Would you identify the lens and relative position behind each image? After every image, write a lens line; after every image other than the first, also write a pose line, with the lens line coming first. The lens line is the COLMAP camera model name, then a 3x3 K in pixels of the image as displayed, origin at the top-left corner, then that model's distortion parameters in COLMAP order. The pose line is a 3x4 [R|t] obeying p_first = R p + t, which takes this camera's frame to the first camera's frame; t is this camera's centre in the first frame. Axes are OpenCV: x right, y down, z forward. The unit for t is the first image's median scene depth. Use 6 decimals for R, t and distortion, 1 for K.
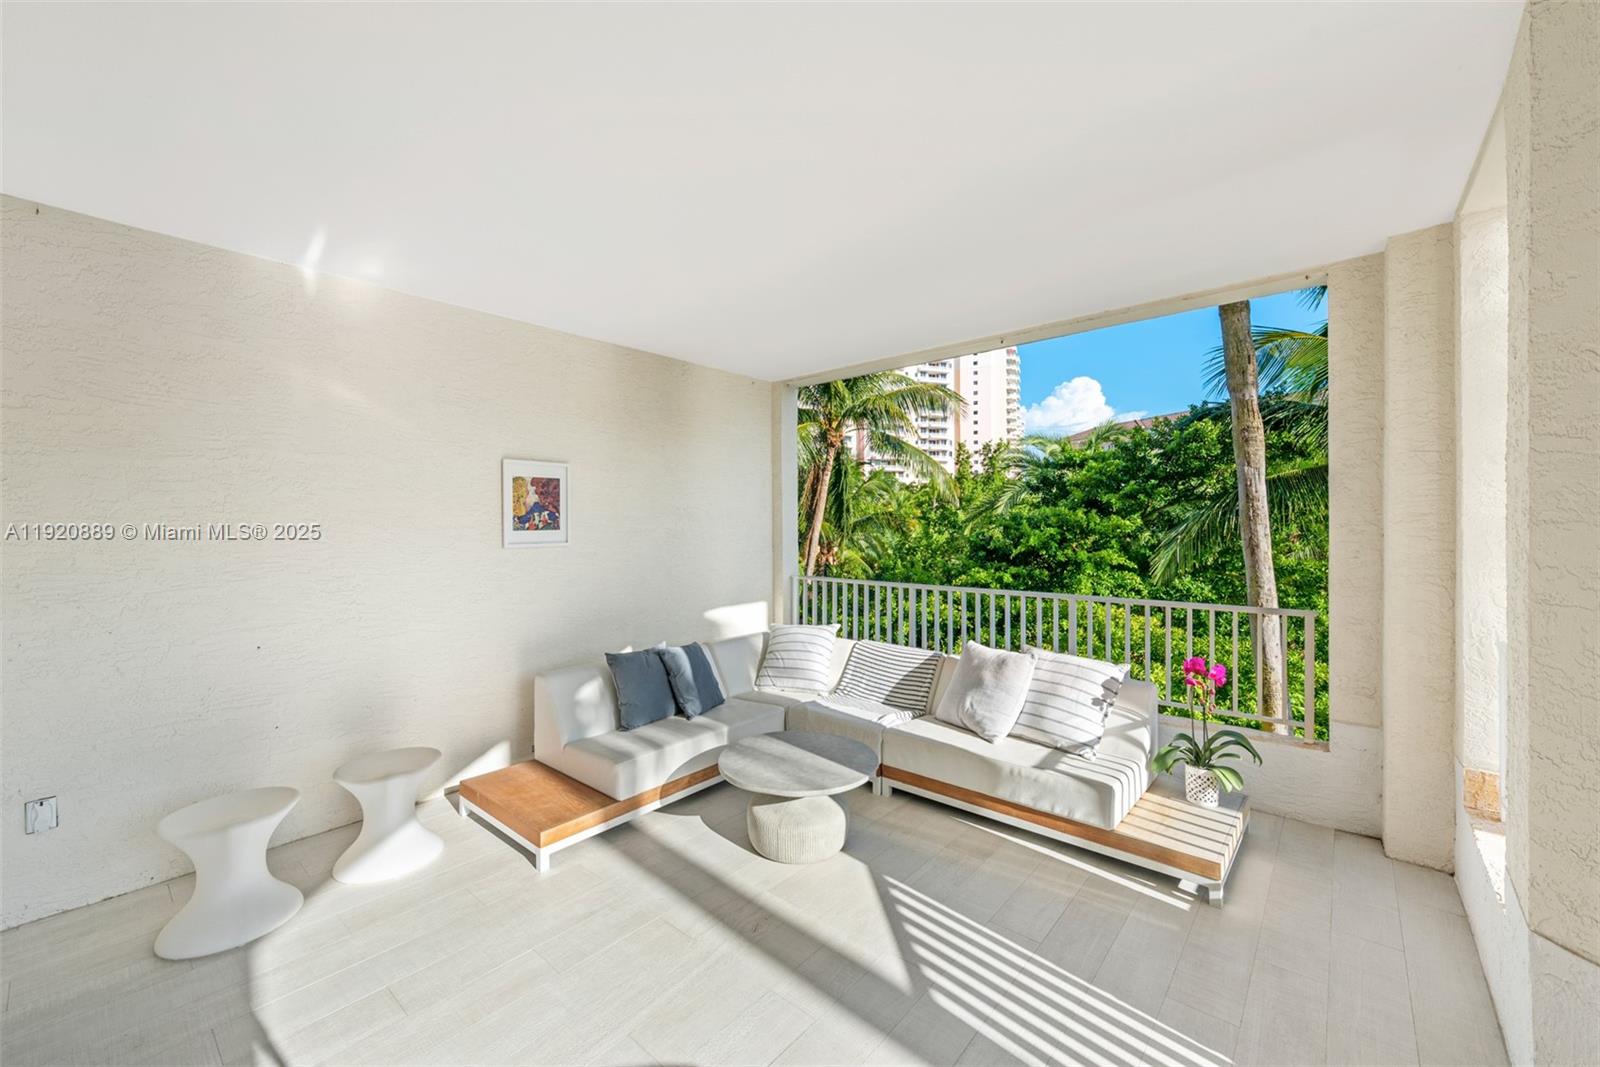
lens RADIAL K [[625.9, 0, 805.6], [0, 625.9, 524.8], [0, 0, 1]] dist [0.009707, -0.001090]
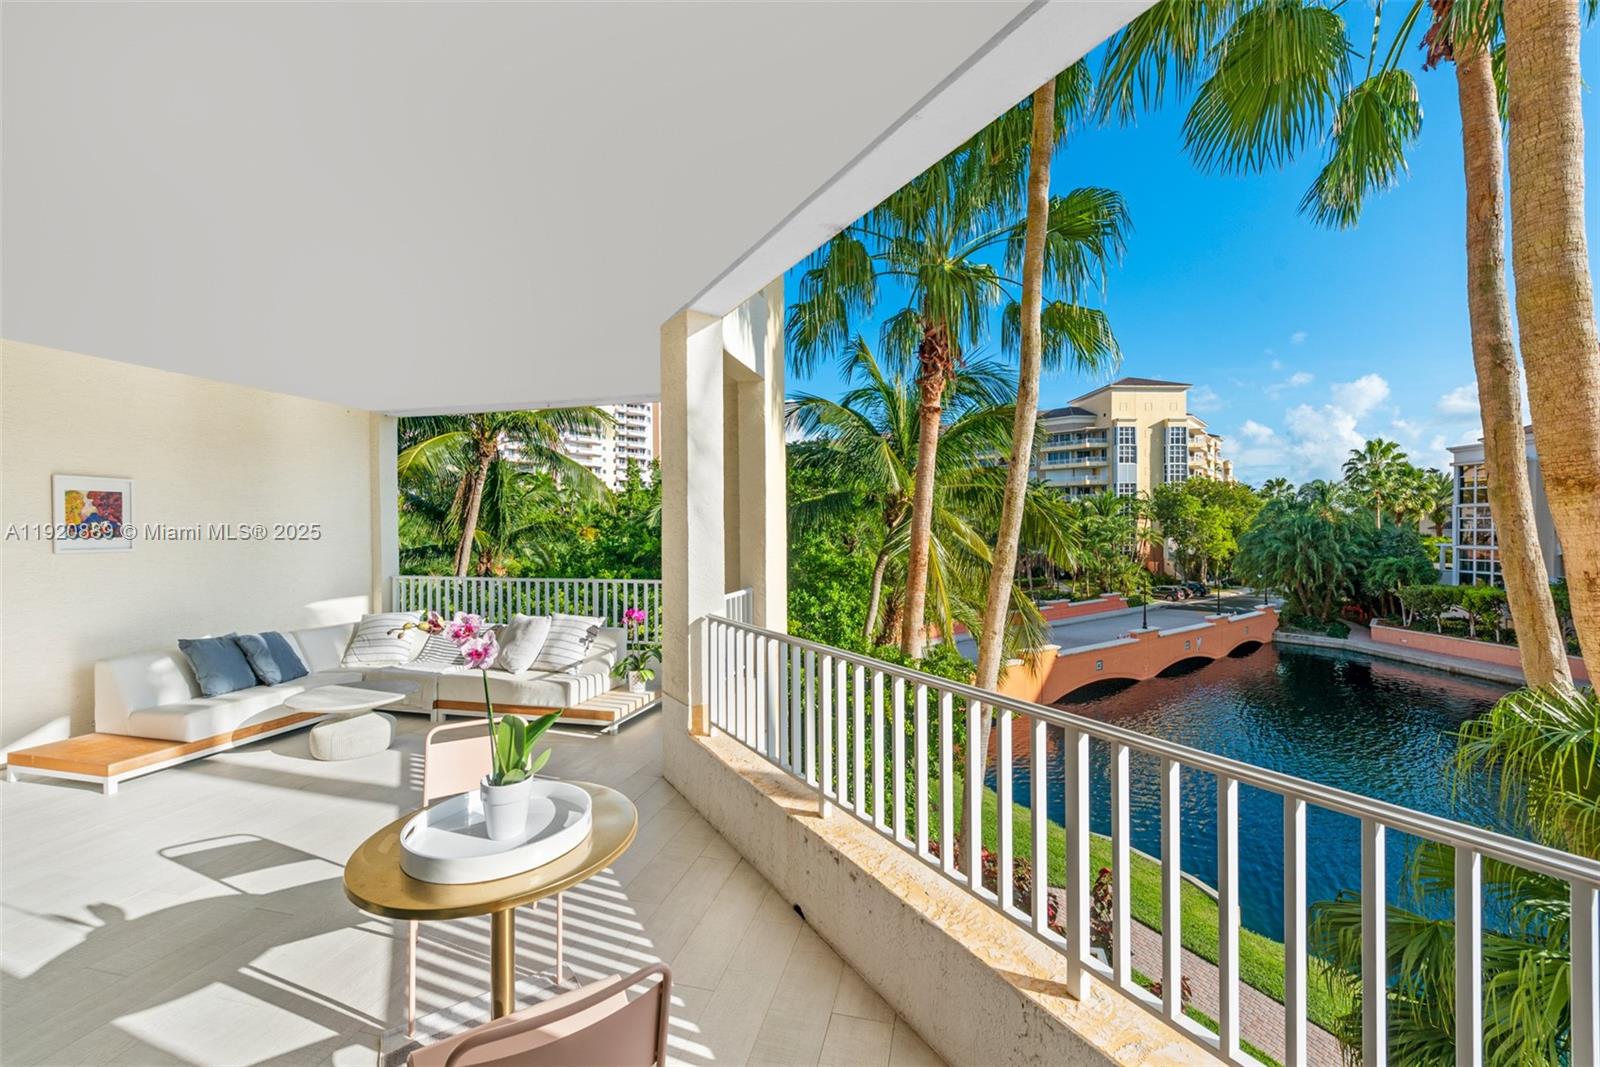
lens RADIAL K [[625.9, 0, 800.8], [0, 625.9, 532.9], [0, 0, 1]] dist [0.009707, -0.001090]
pose [[0.895213, -0.001729, 0.445634, 0.215532], [0.002324, 0.999997, -0.000787, 0.003734], [-0.445632, 0.001740, 0.895215, -0.625764]]
